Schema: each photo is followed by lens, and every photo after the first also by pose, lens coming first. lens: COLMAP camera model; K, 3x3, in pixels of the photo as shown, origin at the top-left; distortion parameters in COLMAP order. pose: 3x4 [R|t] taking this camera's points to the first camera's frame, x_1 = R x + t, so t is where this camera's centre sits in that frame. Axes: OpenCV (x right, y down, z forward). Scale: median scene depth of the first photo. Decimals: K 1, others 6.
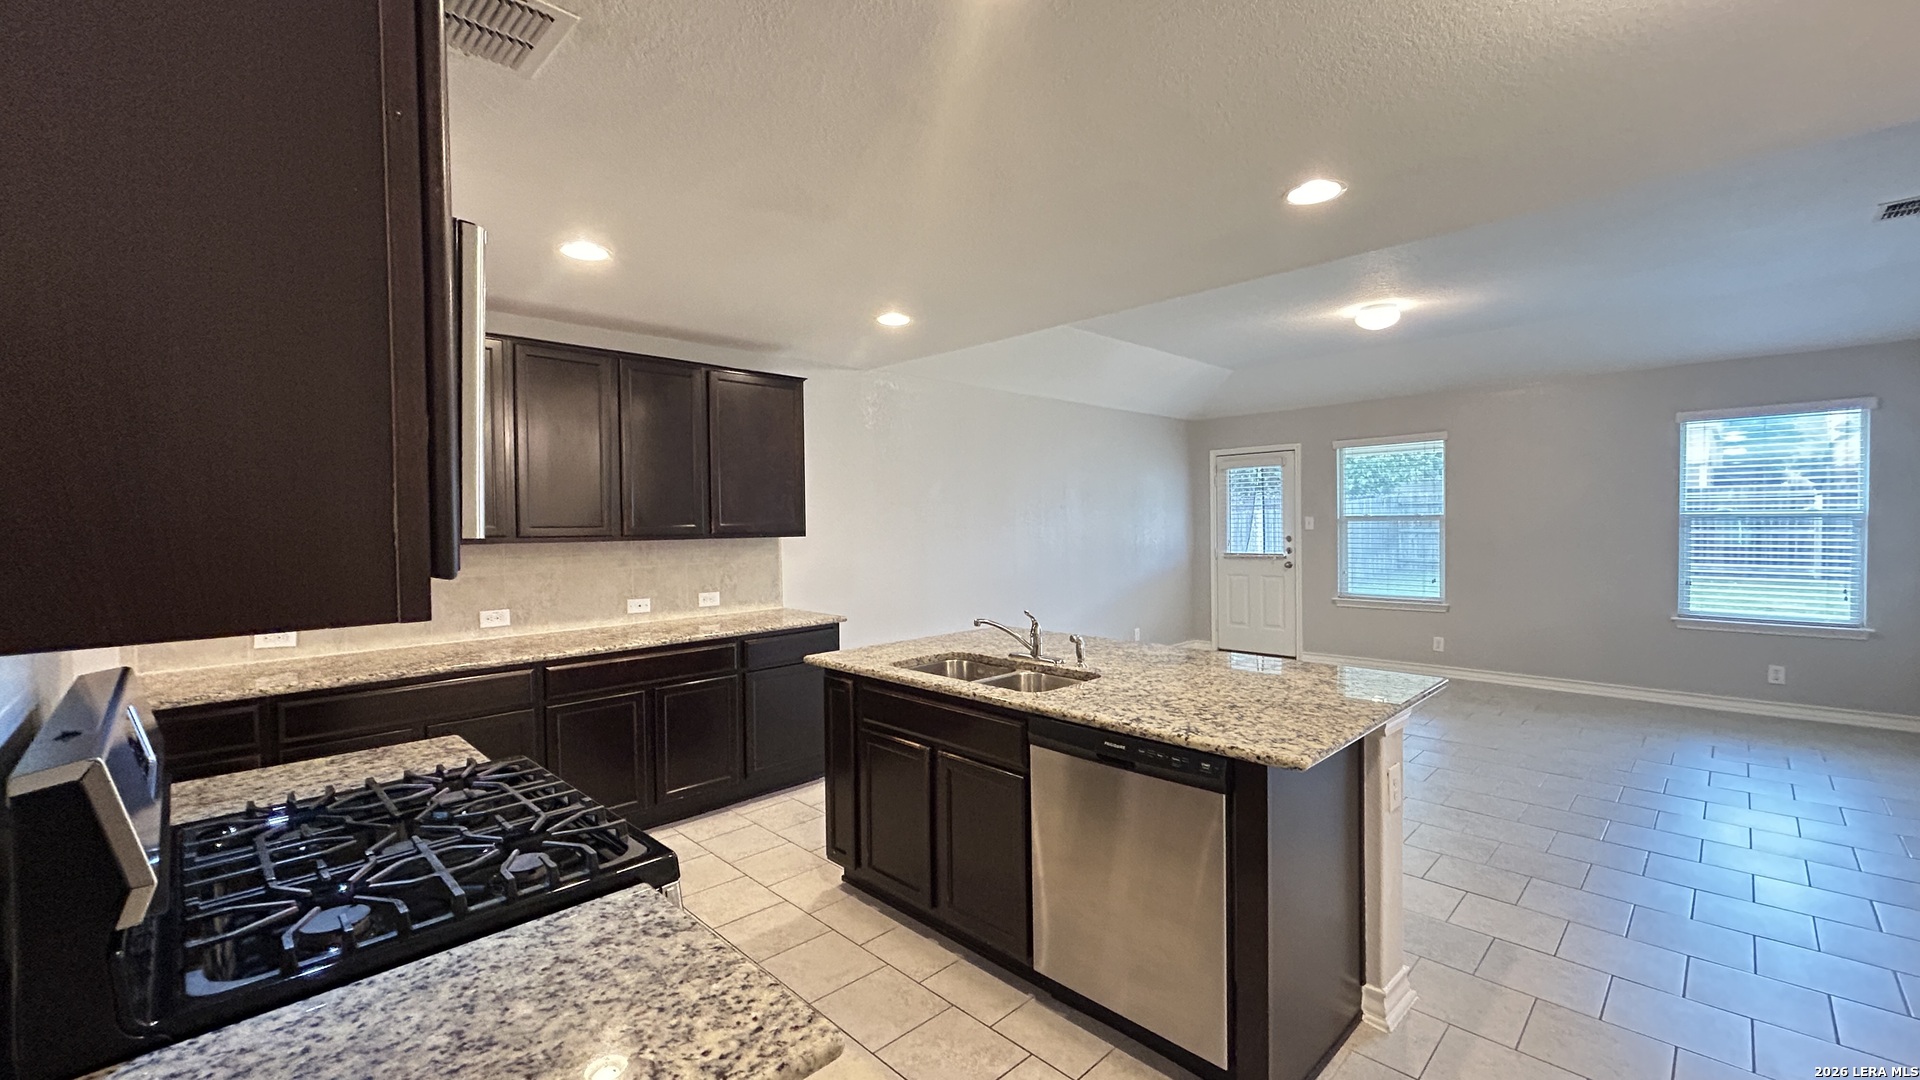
lens RADIAL K [[772.9, 0, 967.3], [0, 772.9, 538.8], [0, 0, 1]] dist [-0.000293, 0.000231]
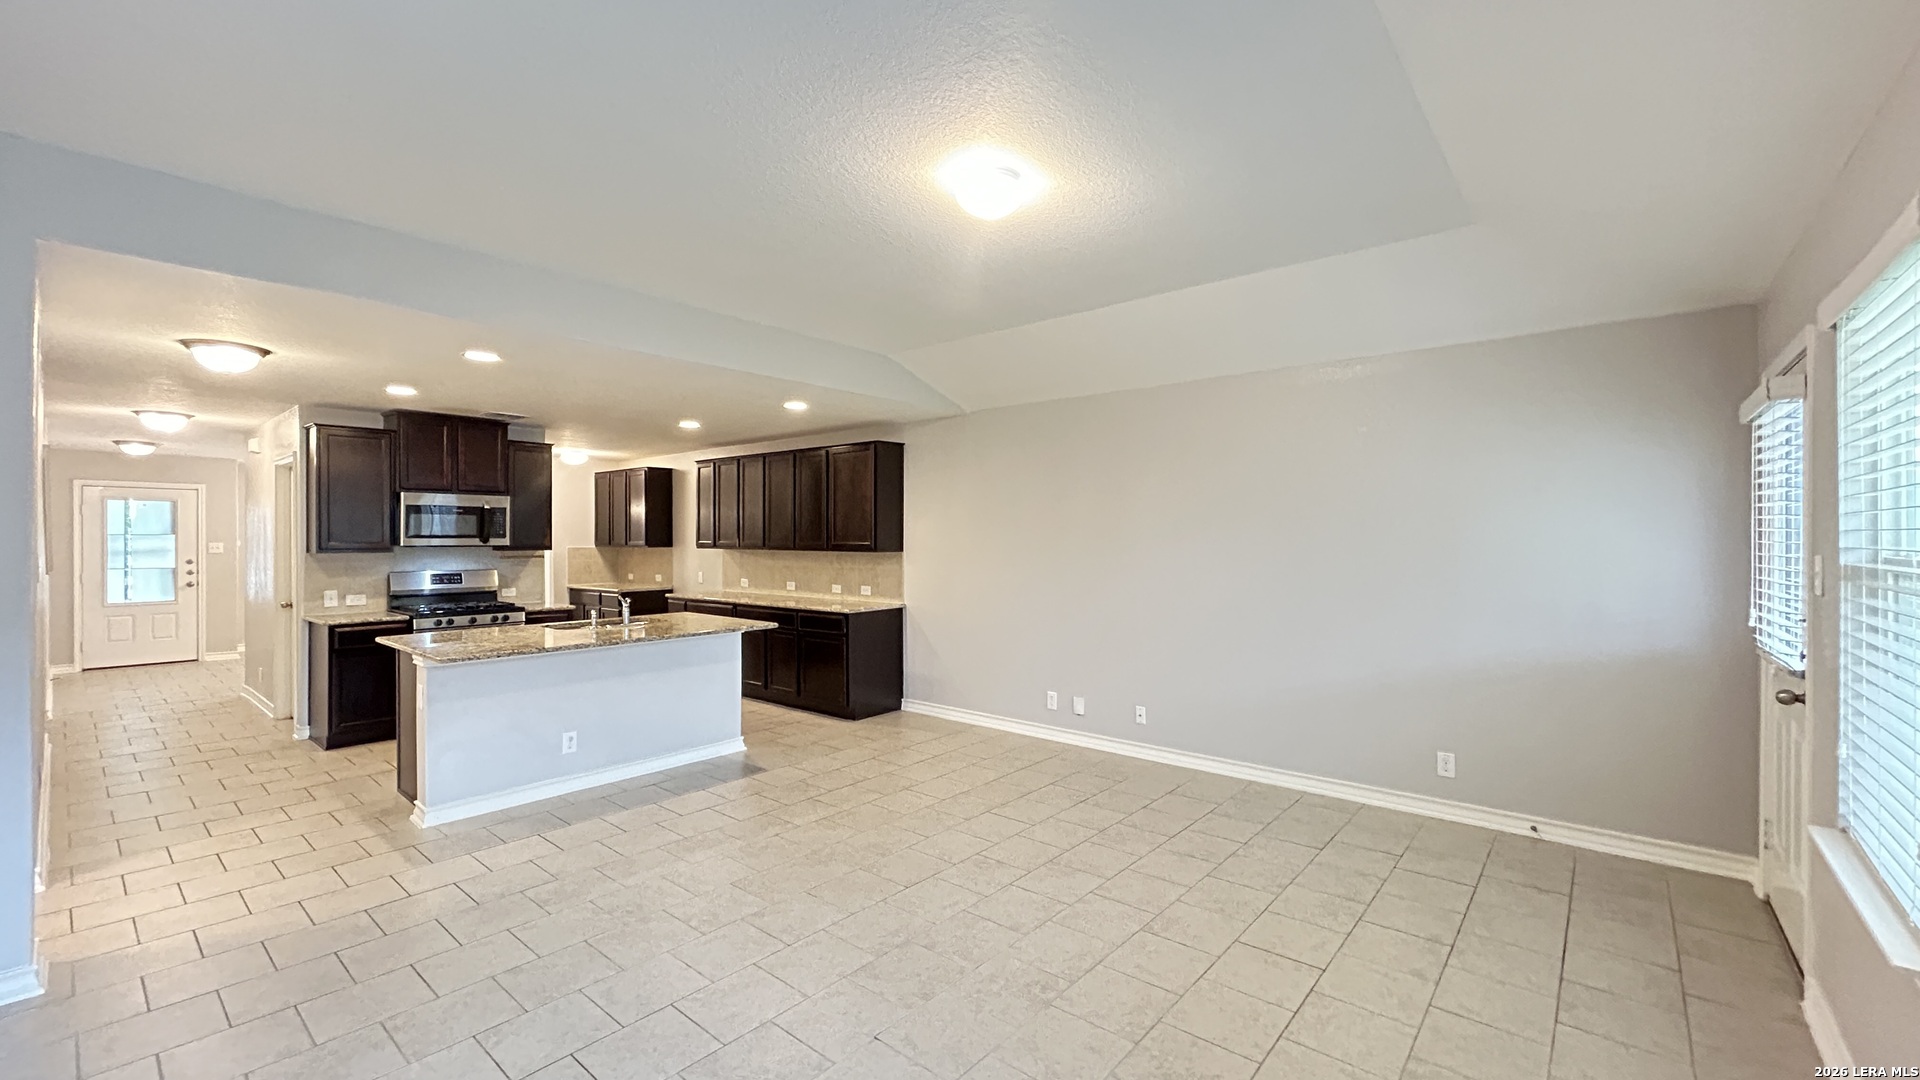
lens RADIAL K [[774.2, 0, 960.0], [0, 774.2, 540.0], [0, 0, 1]] dist [0.000675, -0.000119]
pose [[0.077016, 0.014850, -0.996919, 1.326579], [-0.023166, 0.999646, 0.013101, -0.052133], [0.996761, 0.022085, 0.077332, 1.142142]]
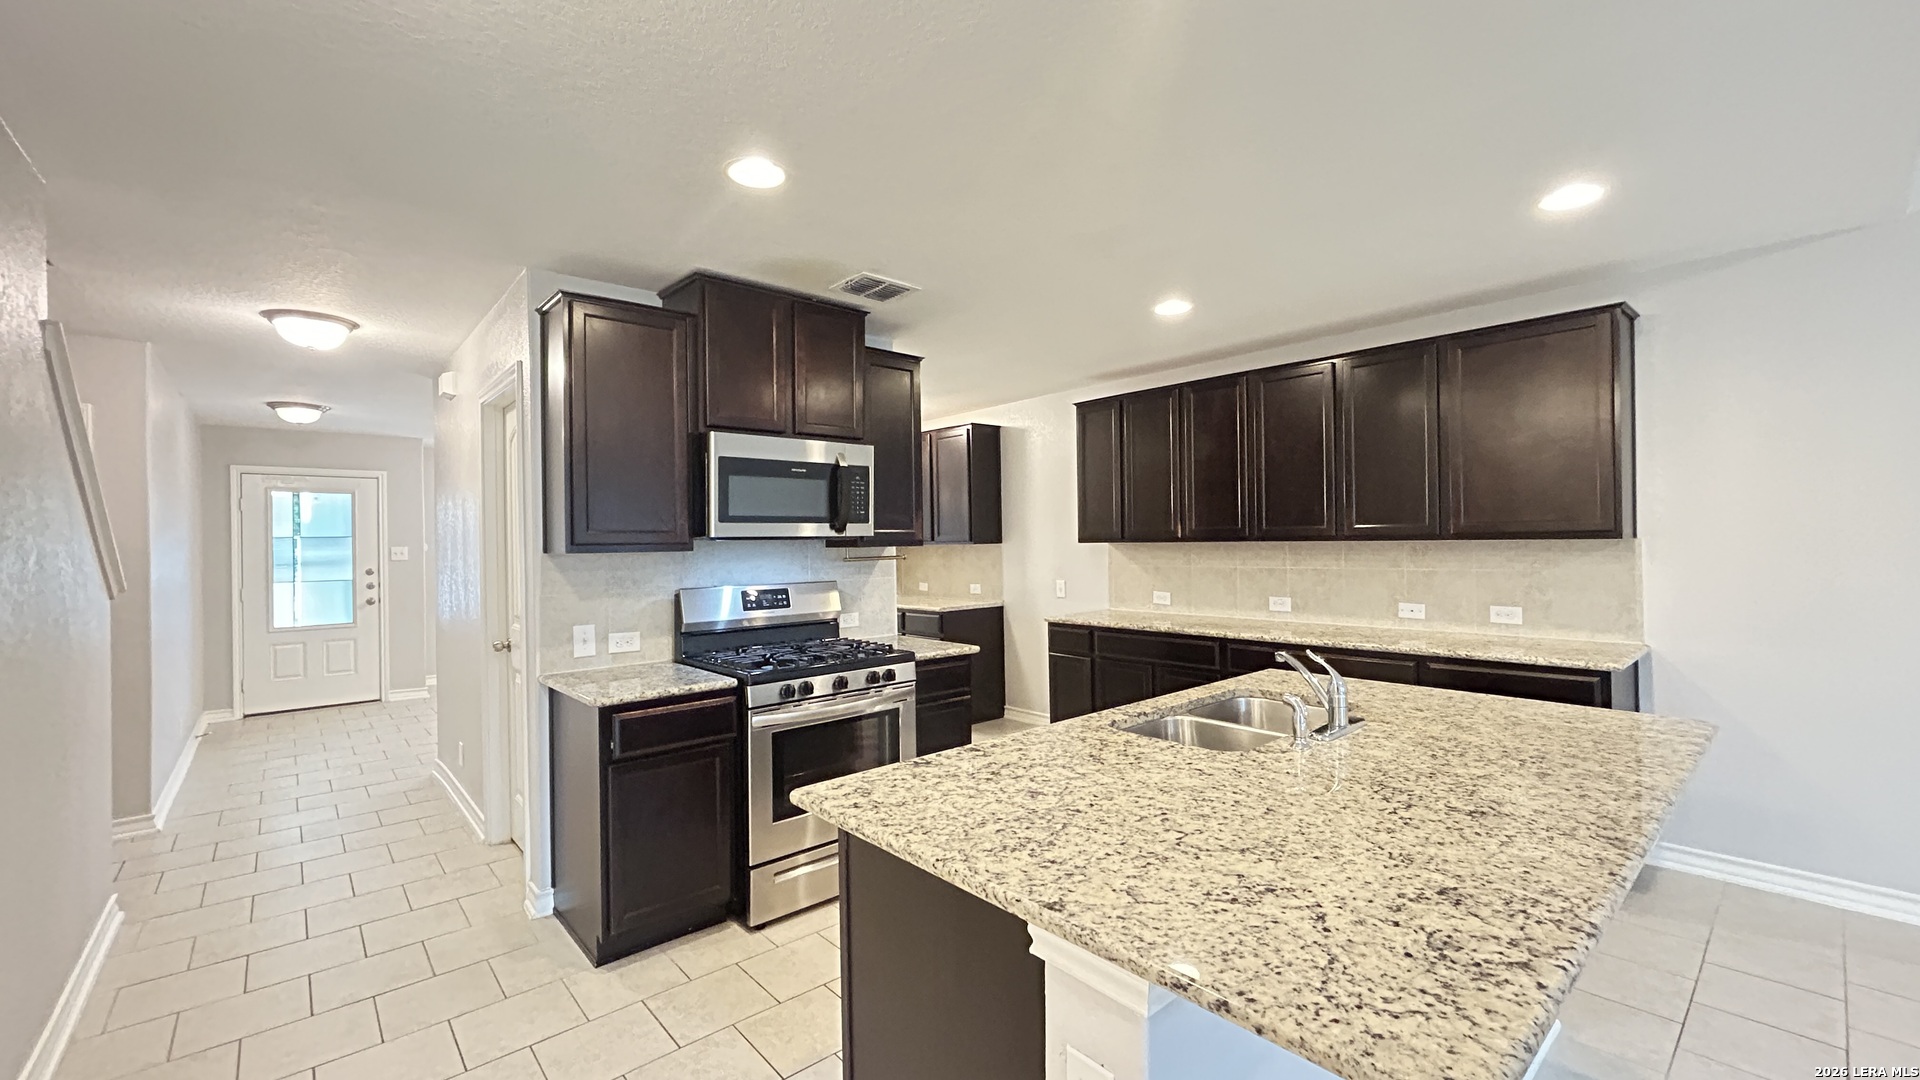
lens RADIAL K [[772.9, 0, 967.3], [0, 772.9, 538.8], [0, 0, 1]] dist [-0.000293, 0.000231]
pose [[-0.061062, 0.010646, -0.998077, 0.545596], [-0.005648, 0.999923, 0.011011, -0.008012], [0.998118, 0.006310, -0.060997, 0.518861]]
